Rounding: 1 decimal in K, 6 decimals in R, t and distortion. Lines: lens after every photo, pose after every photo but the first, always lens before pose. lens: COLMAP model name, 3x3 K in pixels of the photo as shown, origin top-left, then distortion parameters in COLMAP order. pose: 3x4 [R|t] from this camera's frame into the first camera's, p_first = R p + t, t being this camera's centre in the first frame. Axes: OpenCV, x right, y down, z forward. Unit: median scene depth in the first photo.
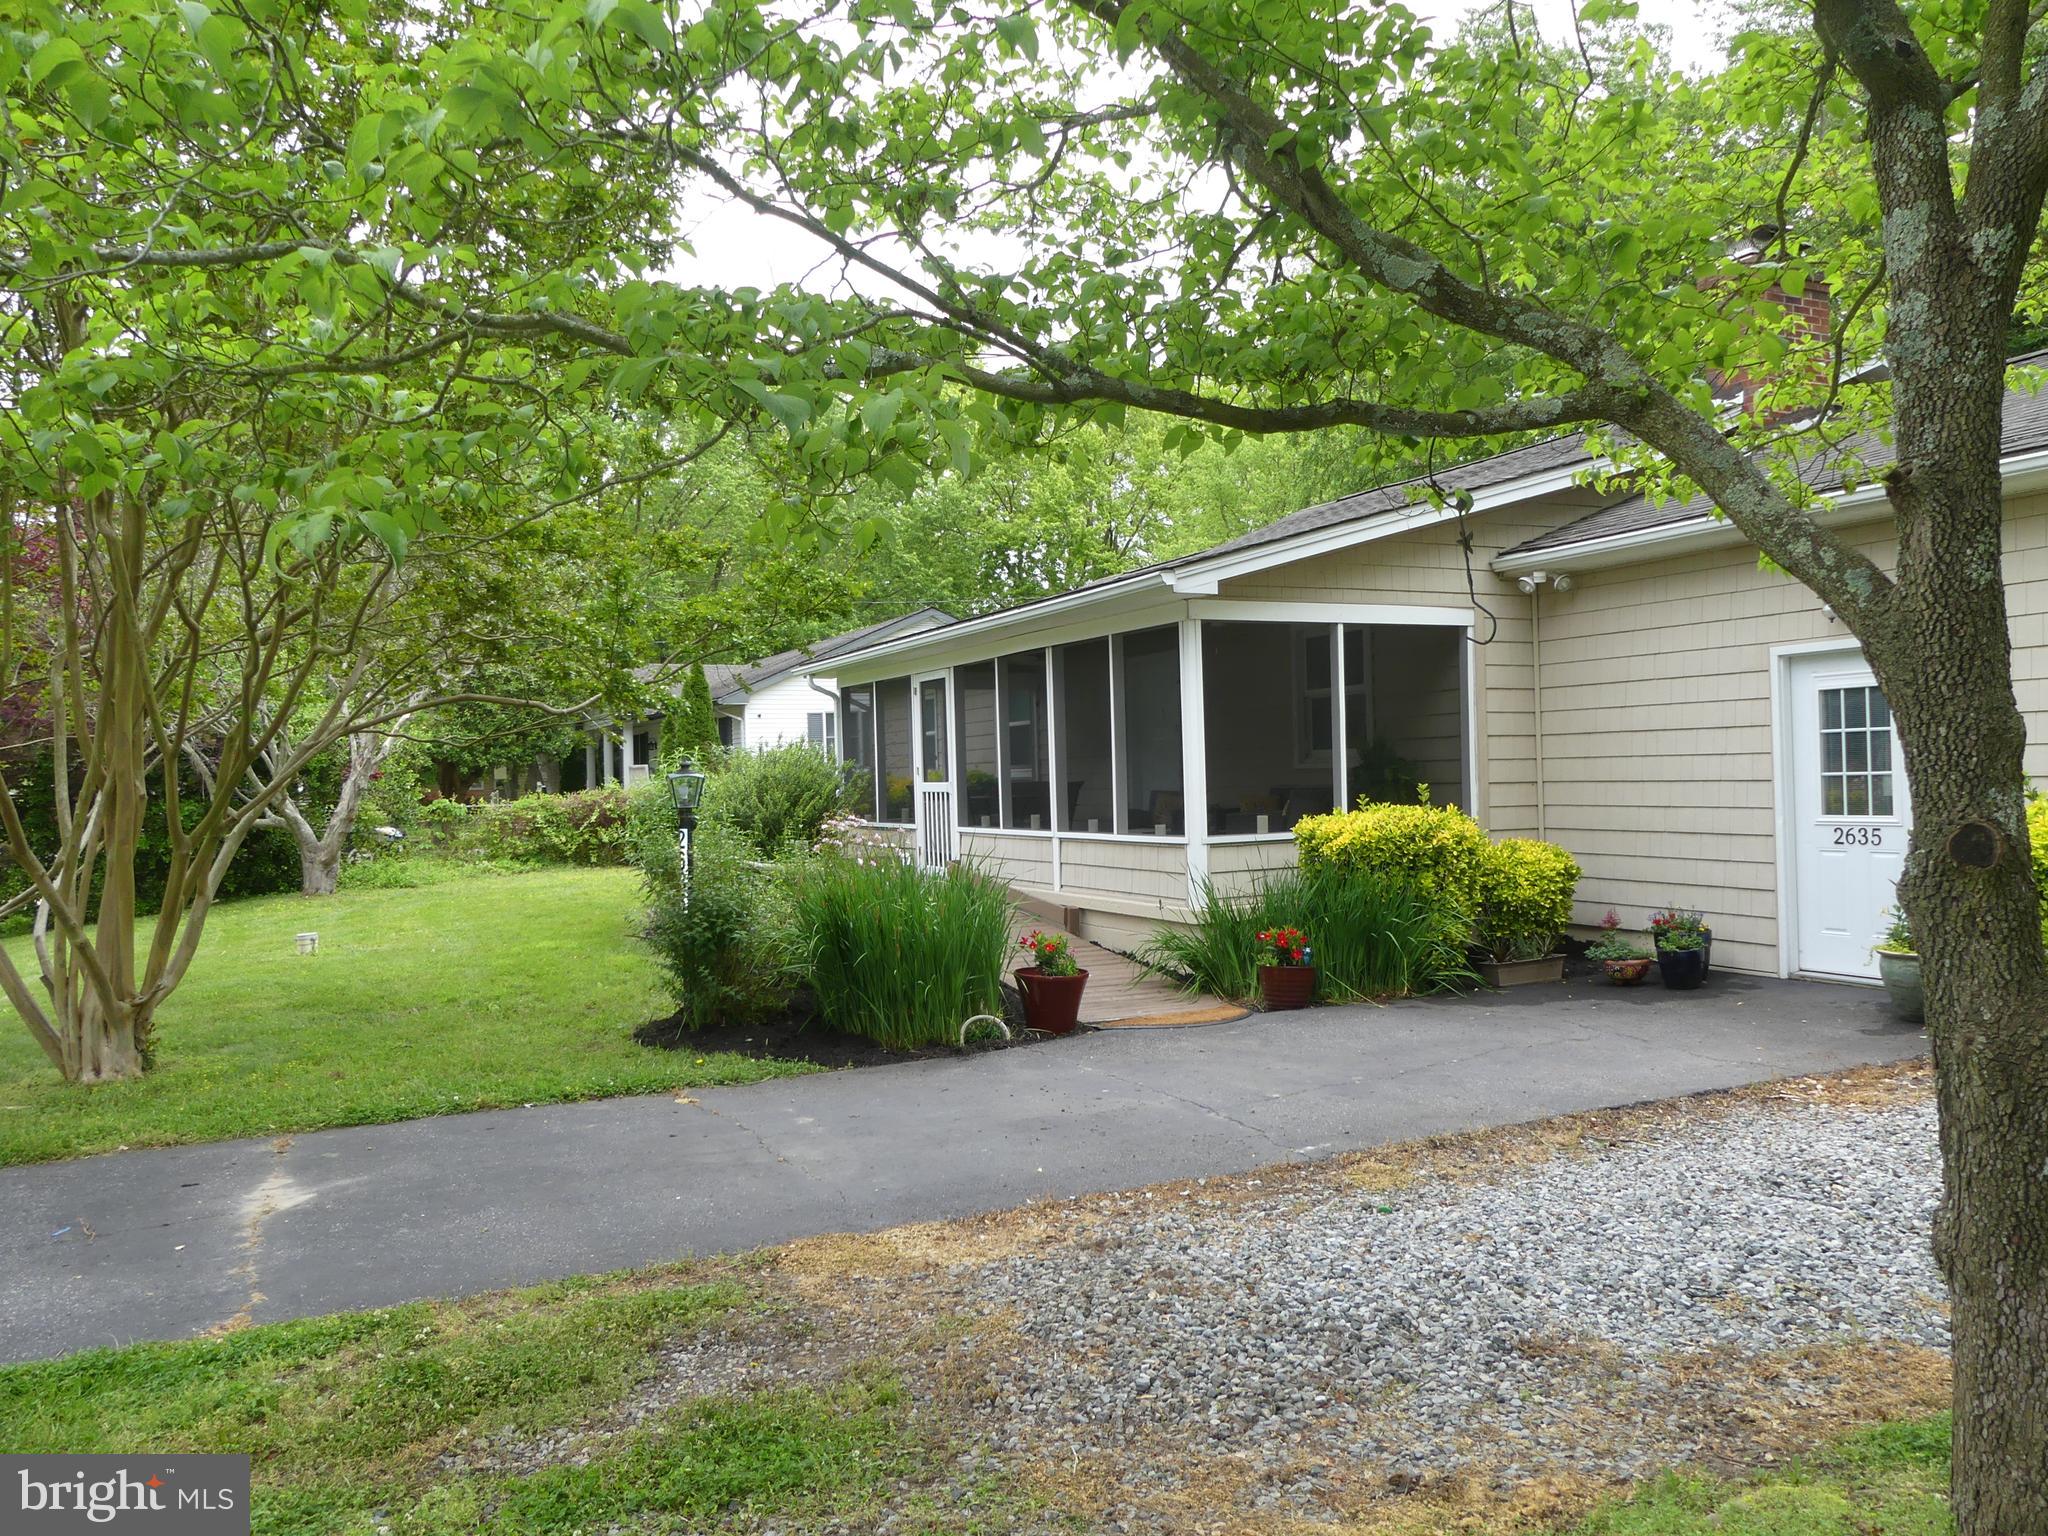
lens RADIAL K [[1550.9, 0, 1023.5], [0, 1550.9, 768.7], [0, 0, 1]] dist [-0.023670, 0.029961]
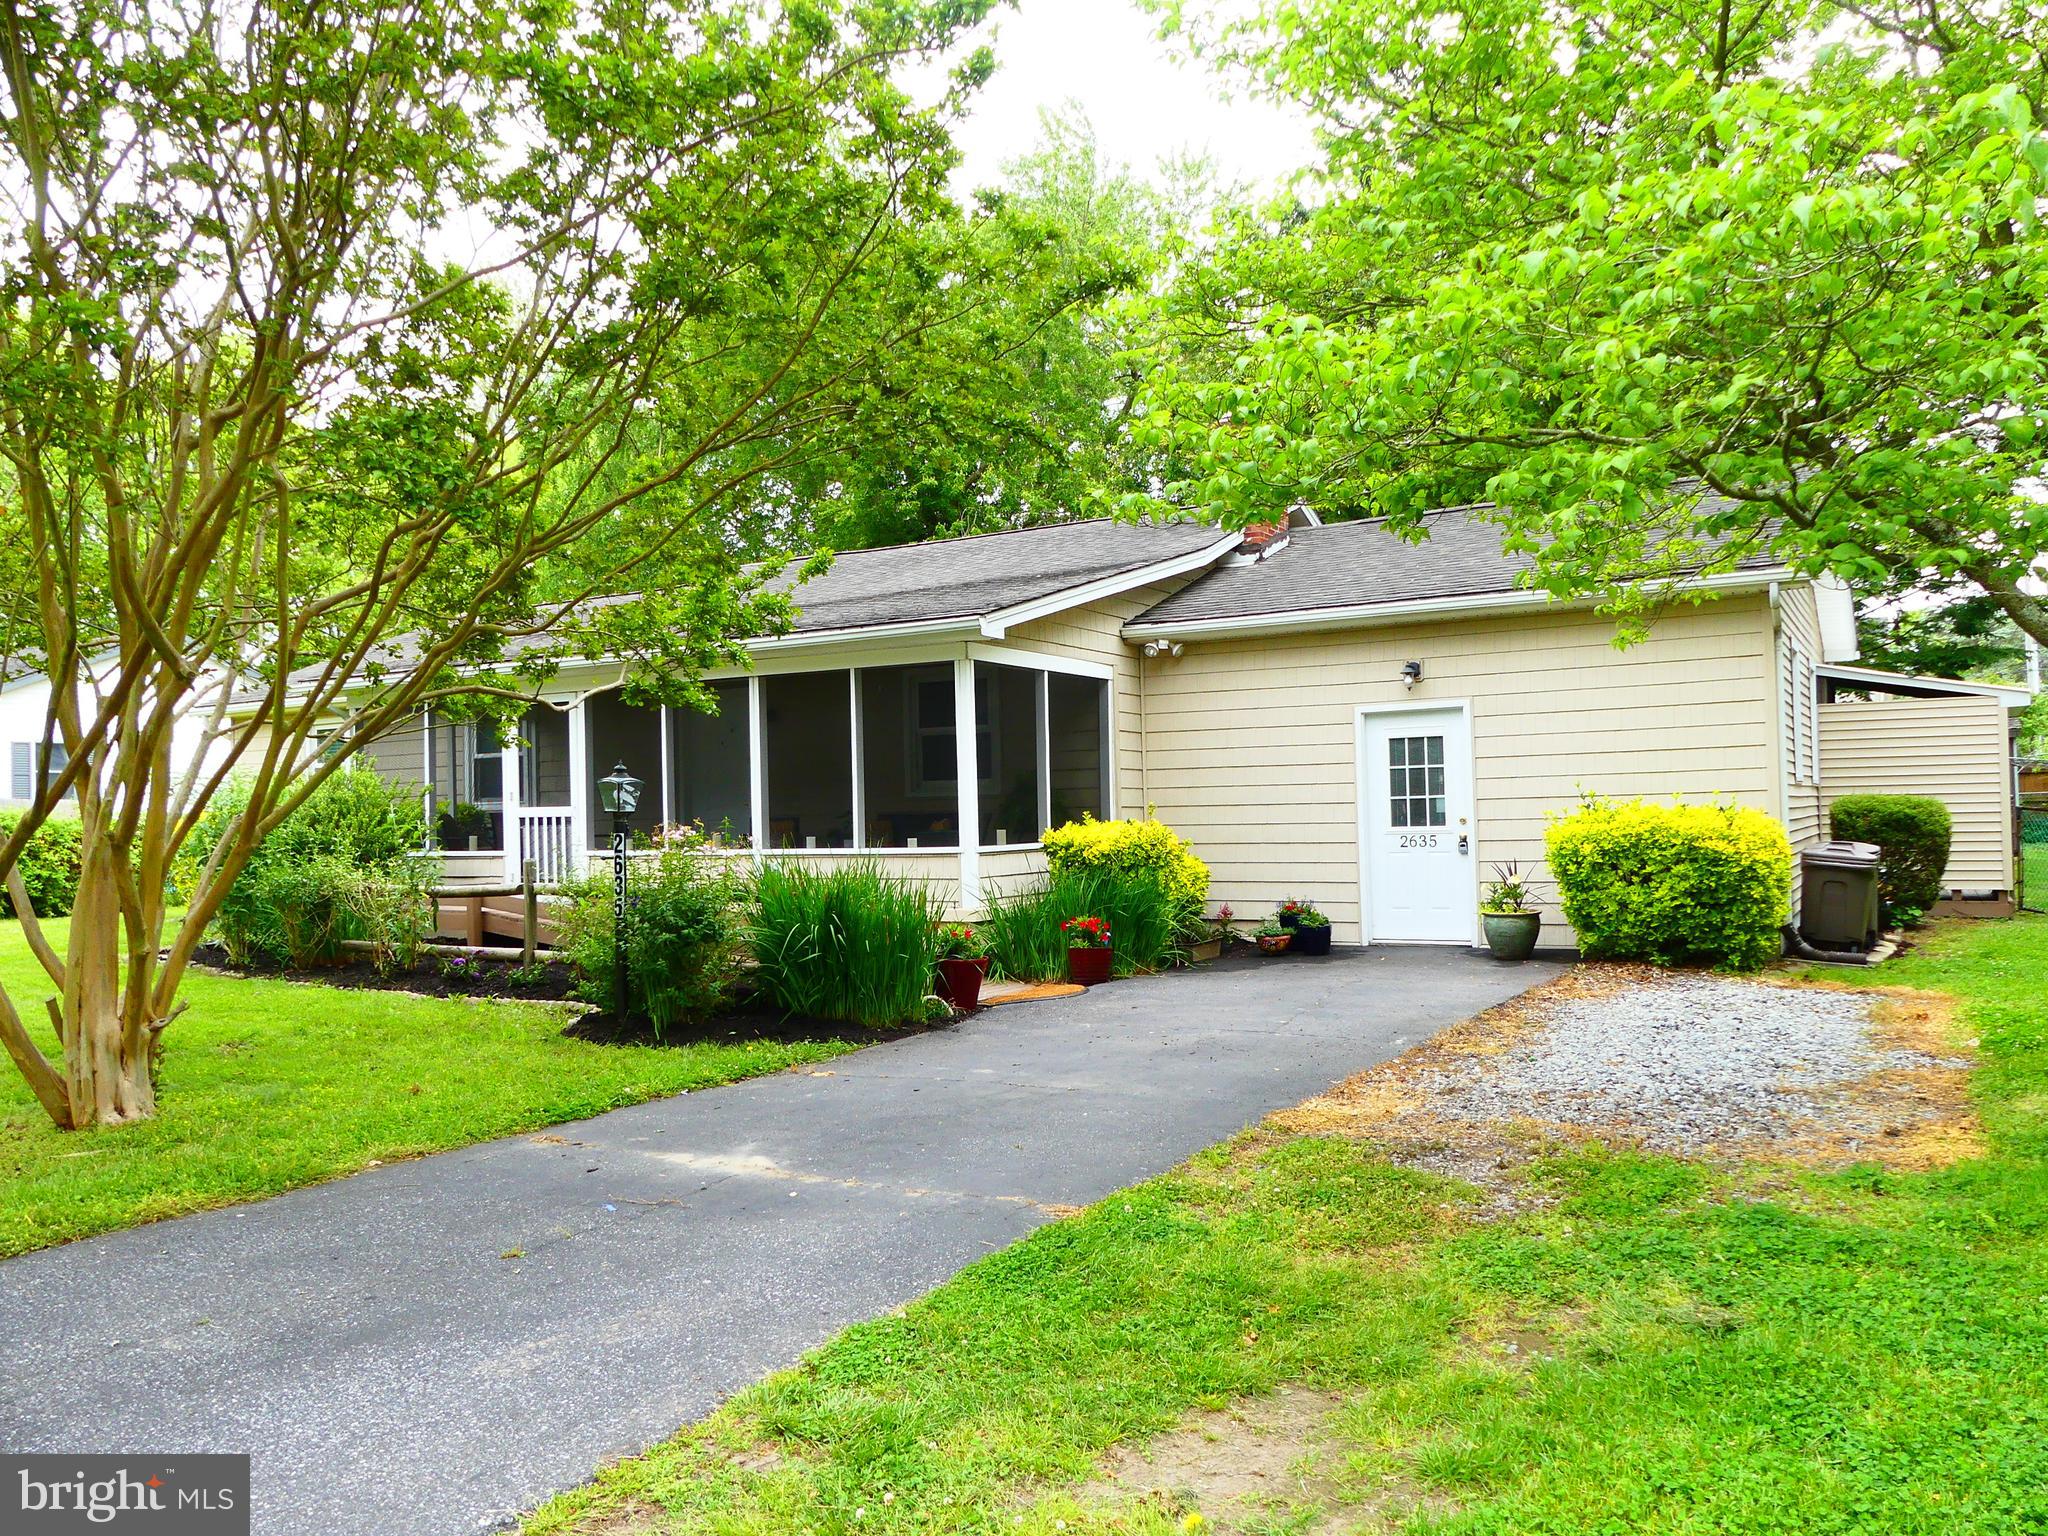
lens RADIAL K [[1550.9, 0, 1027.5], [0, 1550.9, 768.8], [0, 0, 1]] dist [-0.023670, 0.029961]
pose [[0.827893, 0.025584, 0.560302, -0.504365], [-0.004102, 0.999209, -0.039564, 0.031519], [-0.560871, 0.030456, 0.827343, 0.017274]]
